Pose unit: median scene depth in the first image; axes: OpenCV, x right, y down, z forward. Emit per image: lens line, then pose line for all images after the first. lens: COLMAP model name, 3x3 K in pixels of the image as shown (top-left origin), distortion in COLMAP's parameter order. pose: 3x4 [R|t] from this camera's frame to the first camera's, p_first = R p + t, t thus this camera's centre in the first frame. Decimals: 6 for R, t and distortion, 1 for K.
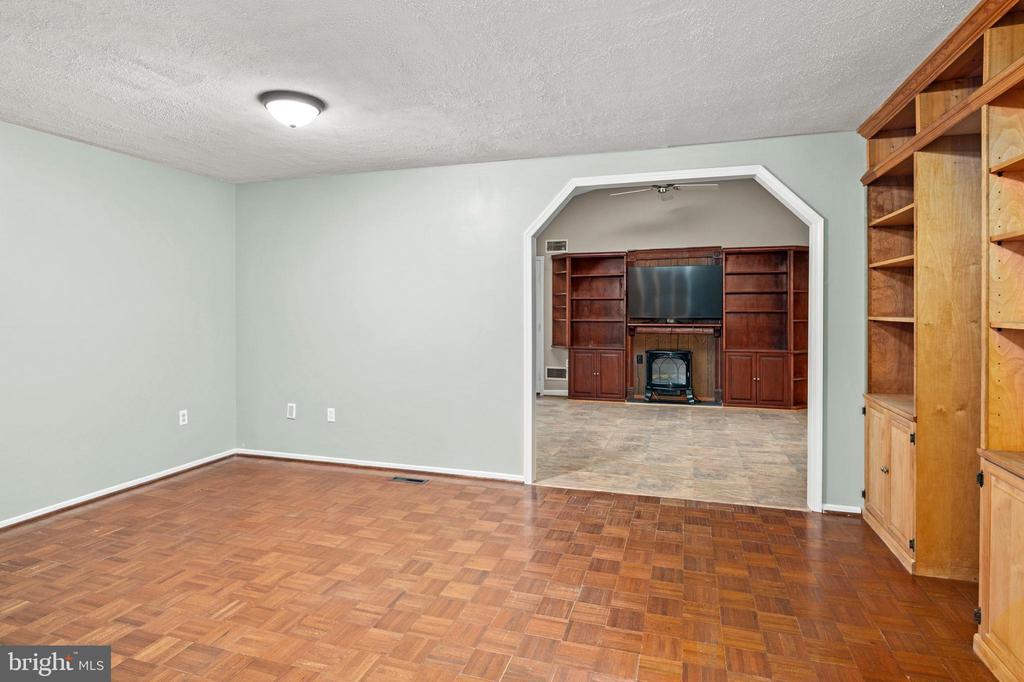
lens RADIAL K [[559.5, 0, 511.2], [0, 559.5, 312.0], [0, 0, 1]] dist [0.000710, -0.000058]
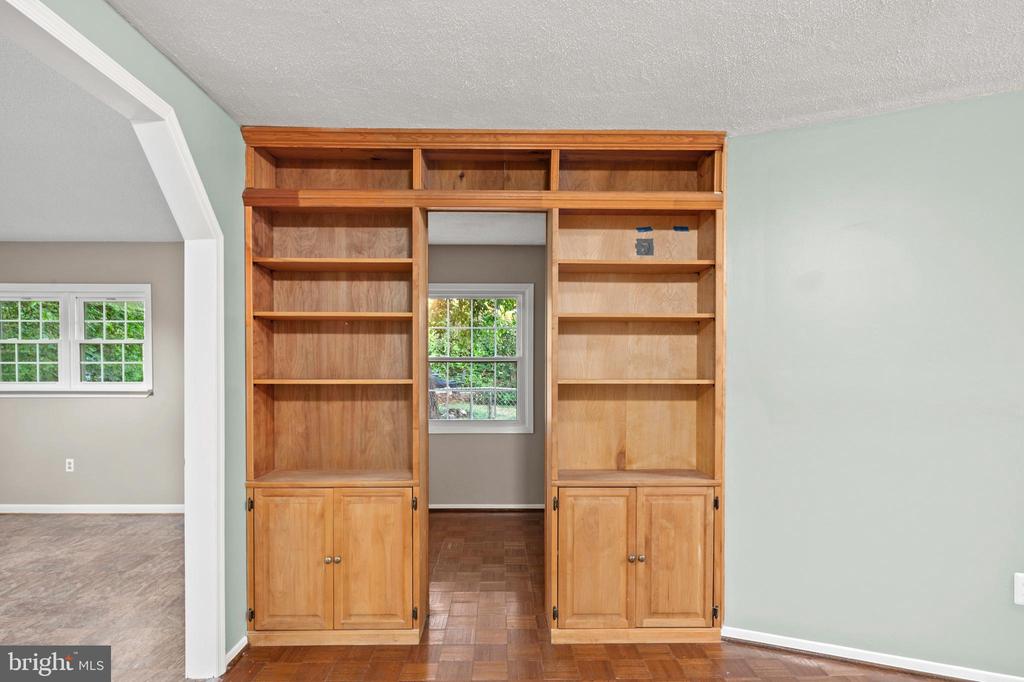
lens RADIAL K [[558.9, 0, 511.2], [0, 558.9, 373.1], [0, 0, 1]] dist [-0.004393, -0.001863]
pose [[-0.321623, -0.006299, 0.946847, -0.161268], [0.003497, 0.999963, 0.007840, -0.004466], [-0.946861, 0.005832, -0.321589, 0.760627]]
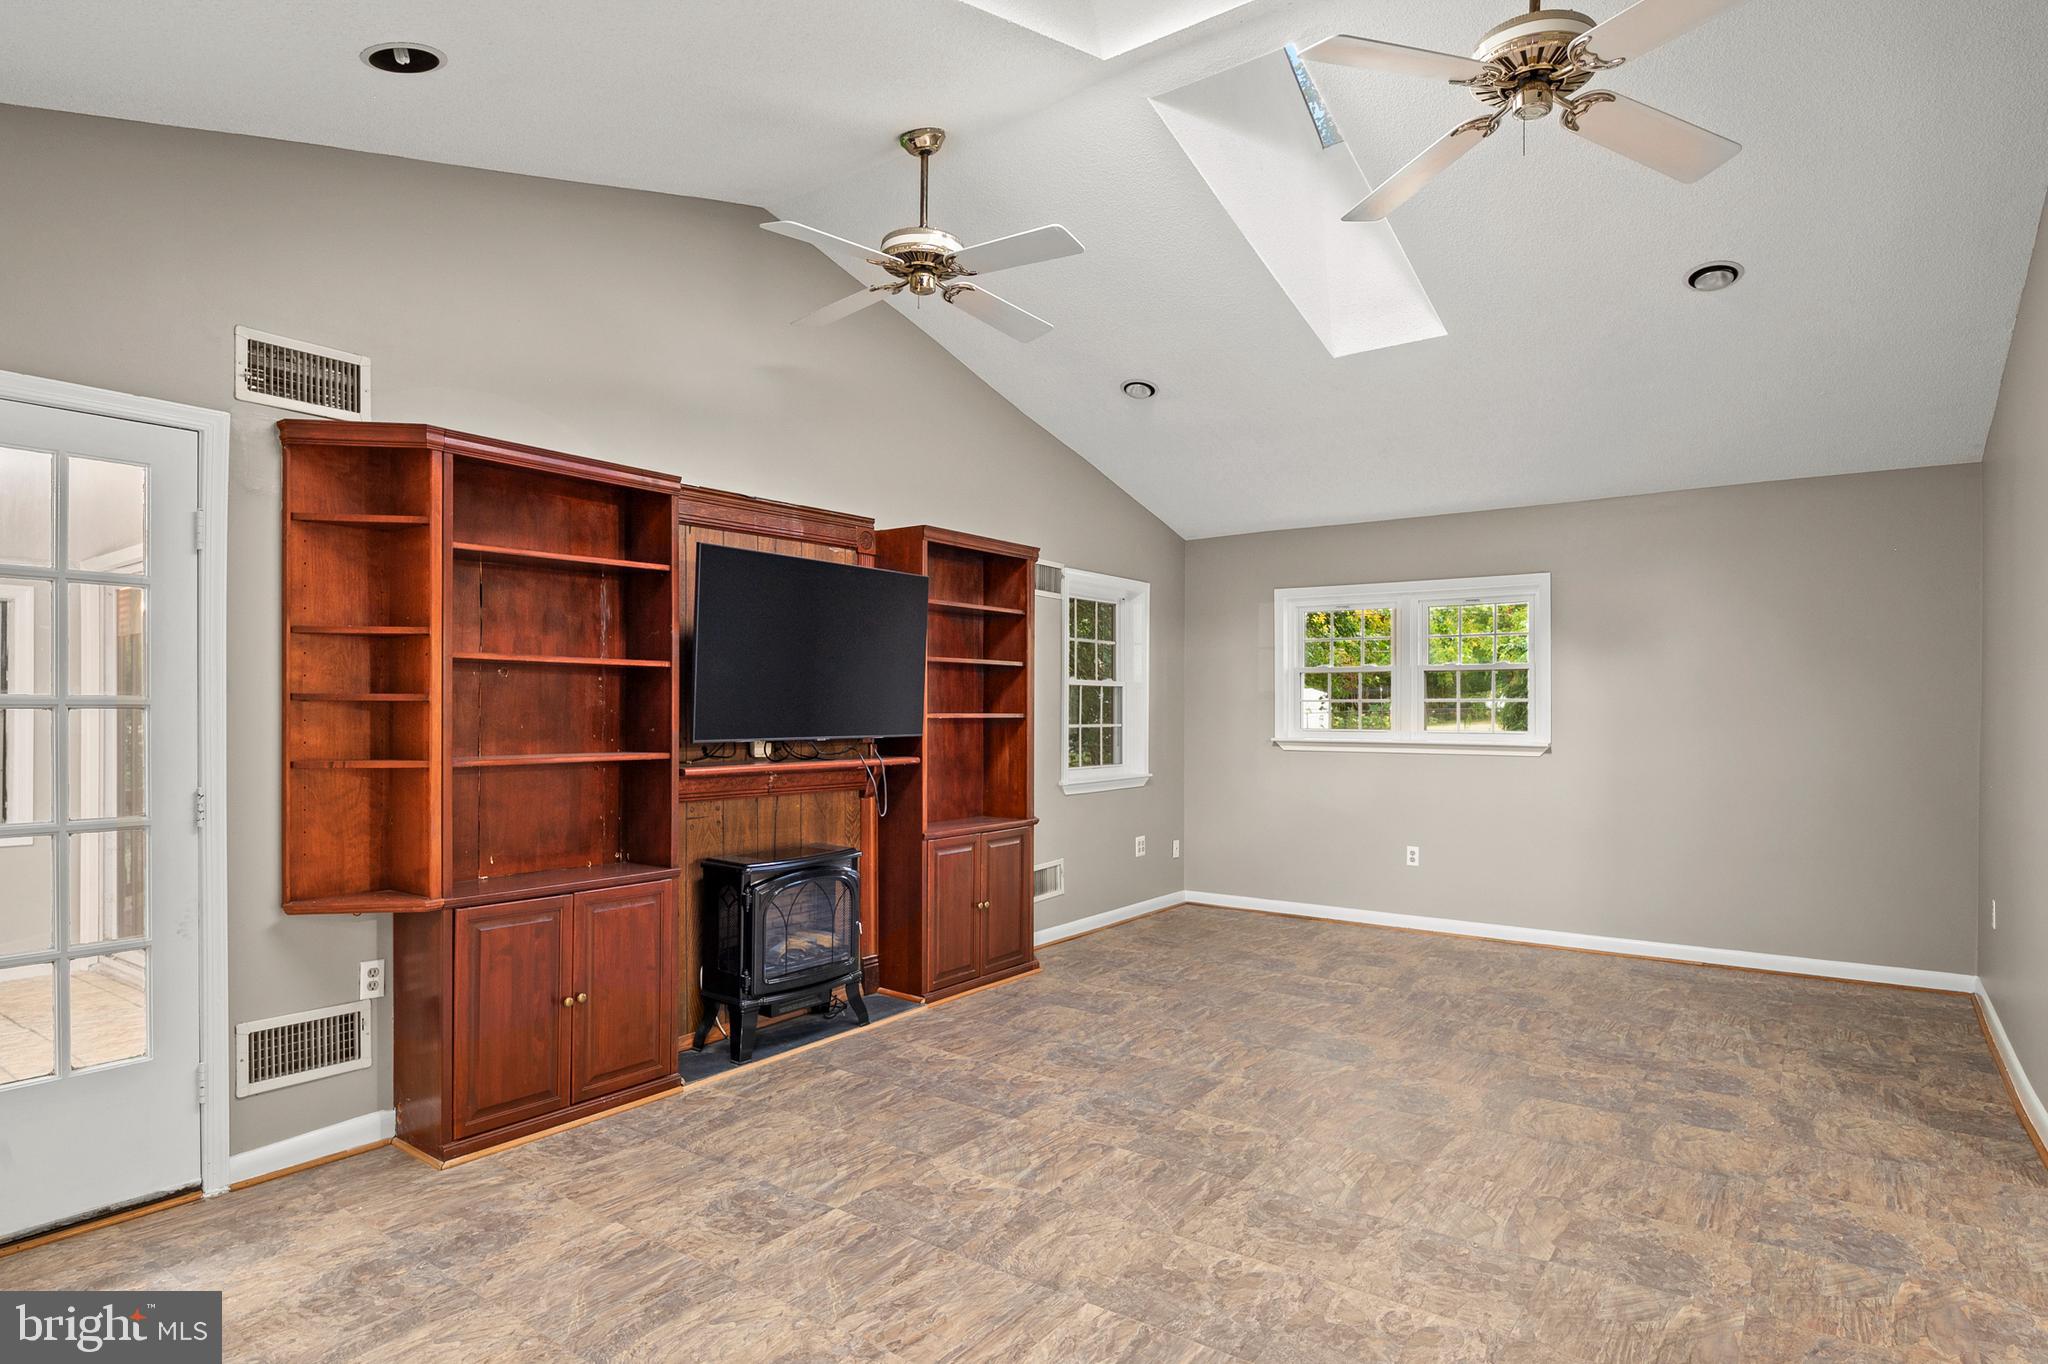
lens RADIAL K [[1117.9, 0, 1022.4], [0, 1117.9, 746.2], [0, 0, 1]] dist [-0.004393, -0.001863]
pose [[0.318248, -0.033140, 0.947428, -0.401909], [0.000883, 0.999399, 0.034661, -0.012002], [-0.948007, -0.010194, 0.318086, 1.304029]]
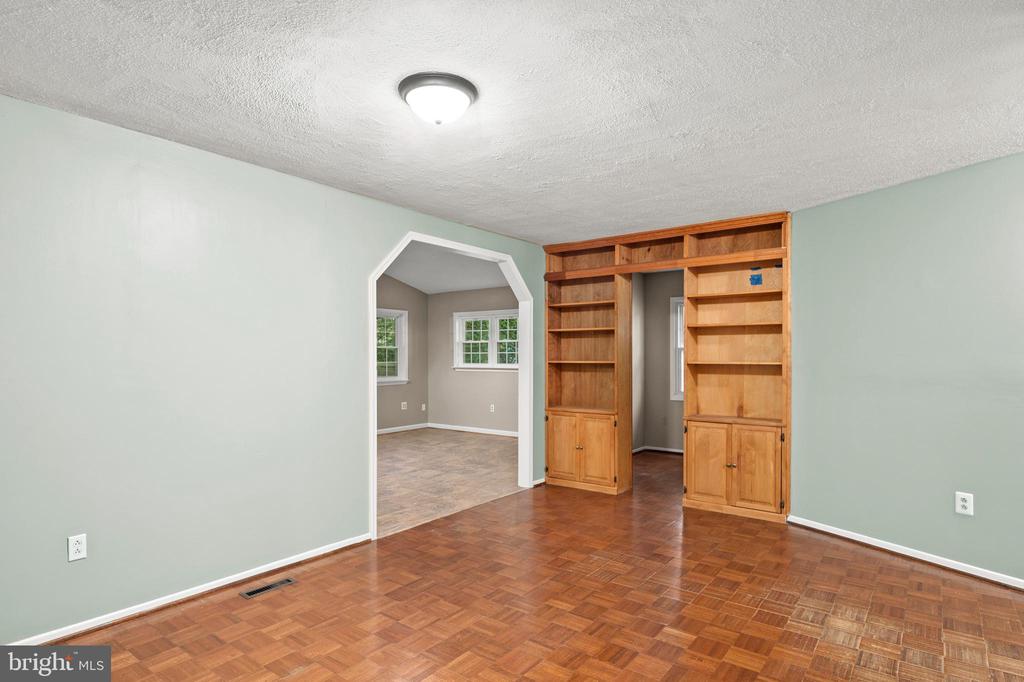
lens RADIAL K [[552.1, 0, 510.0], [0, 552.1, 354.0], [0, 0, 1]] dist [0.002756, -0.000104]
pose [[0.336866, 0.004676, 0.941541, -0.778869], [0.004079, 0.999971, -0.006426, -0.001309], [-0.941544, 0.006006, 0.336838, 0.464377]]
